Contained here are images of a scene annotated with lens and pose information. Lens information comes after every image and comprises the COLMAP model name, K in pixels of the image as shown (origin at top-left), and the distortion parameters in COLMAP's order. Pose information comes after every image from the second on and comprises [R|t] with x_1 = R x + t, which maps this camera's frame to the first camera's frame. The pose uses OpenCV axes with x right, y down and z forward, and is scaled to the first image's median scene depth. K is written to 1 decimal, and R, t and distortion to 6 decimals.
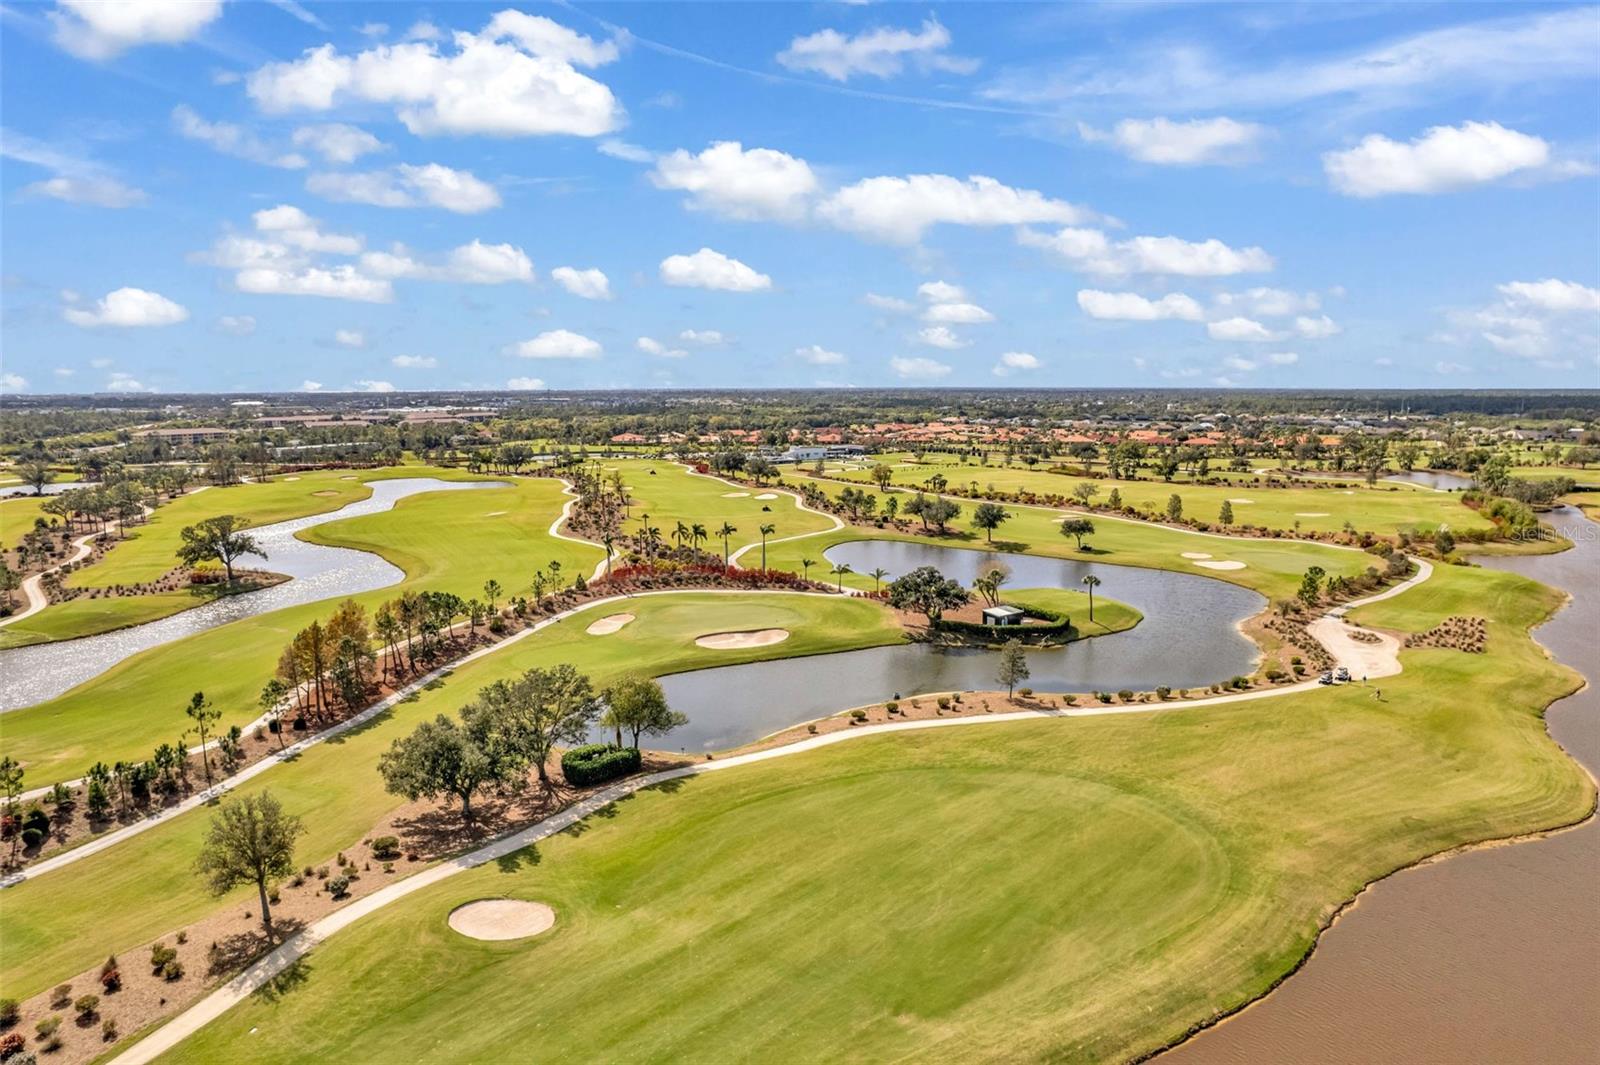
lens RADIAL K [[1022.4, 0, 814.5], [0, 1022.4, 555.1], [0, 0, 1]] dist [-0.073841, 0.061220]
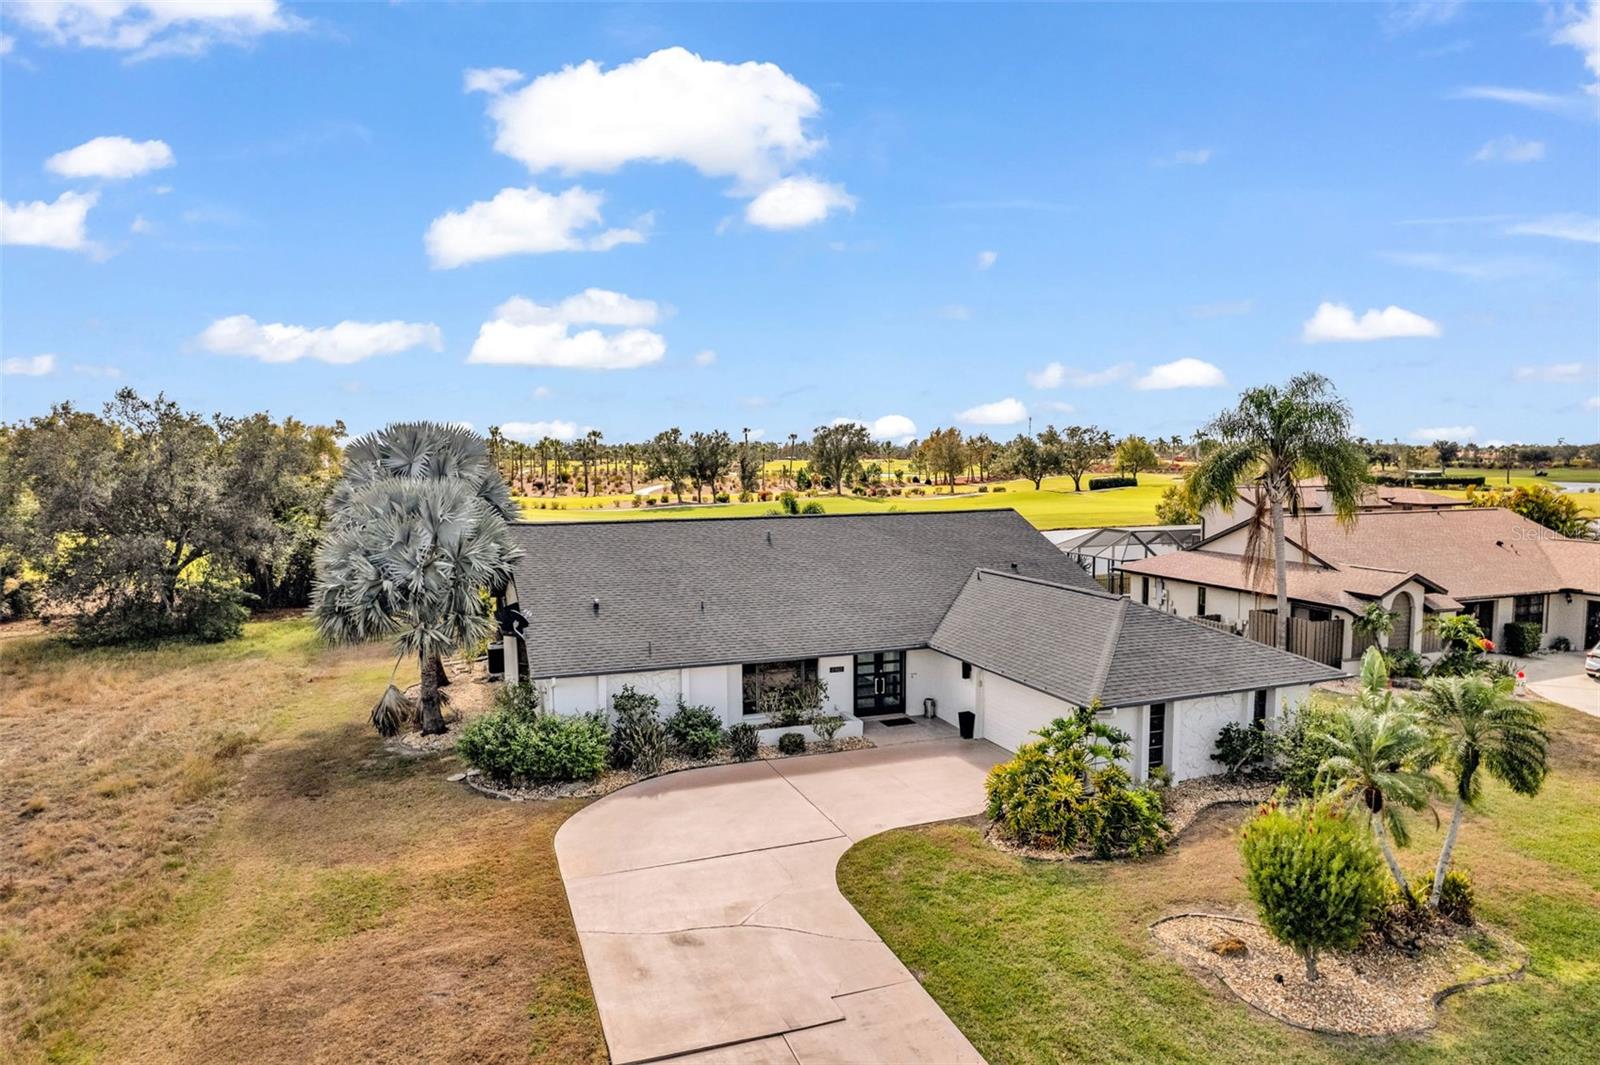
lens RADIAL K [[1022.4, 0, 814.5], [0, 1022.4, 555.1], [0, 0, 1]] dist [-0.073841, 0.061220]
pose [[0.898250, 0.044447, -0.437232, 0.027003], [-0.071311, 0.996429, -0.045208, 0.135473], [0.433662, 0.071787, 0.898212, -0.223545]]
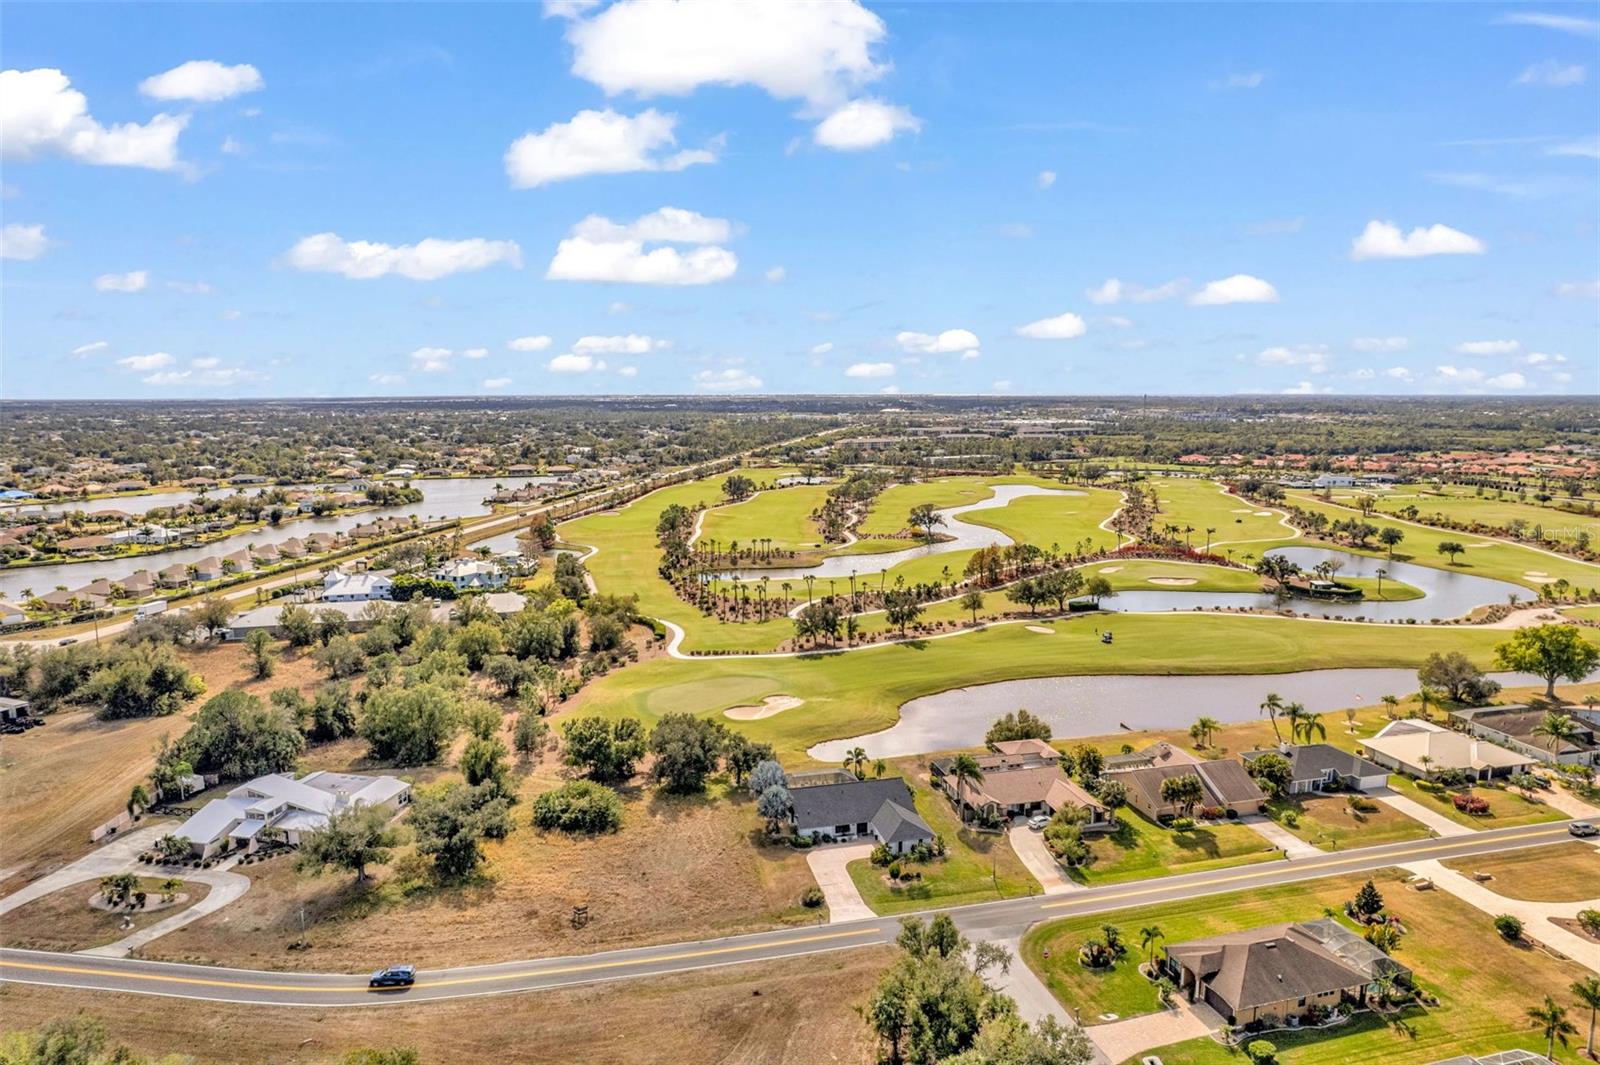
lens RADIAL K [[1022.4, 0, 814.5], [0, 1022.4, 555.1], [0, 0, 1]] dist [-0.073841, 0.061220]
pose [[0.839302, 0.086562, -0.536729, 0.194653], [-0.088213, 0.995844, 0.022664, 0.022773], [0.536461, 0.028325, 0.843450, -0.513538]]
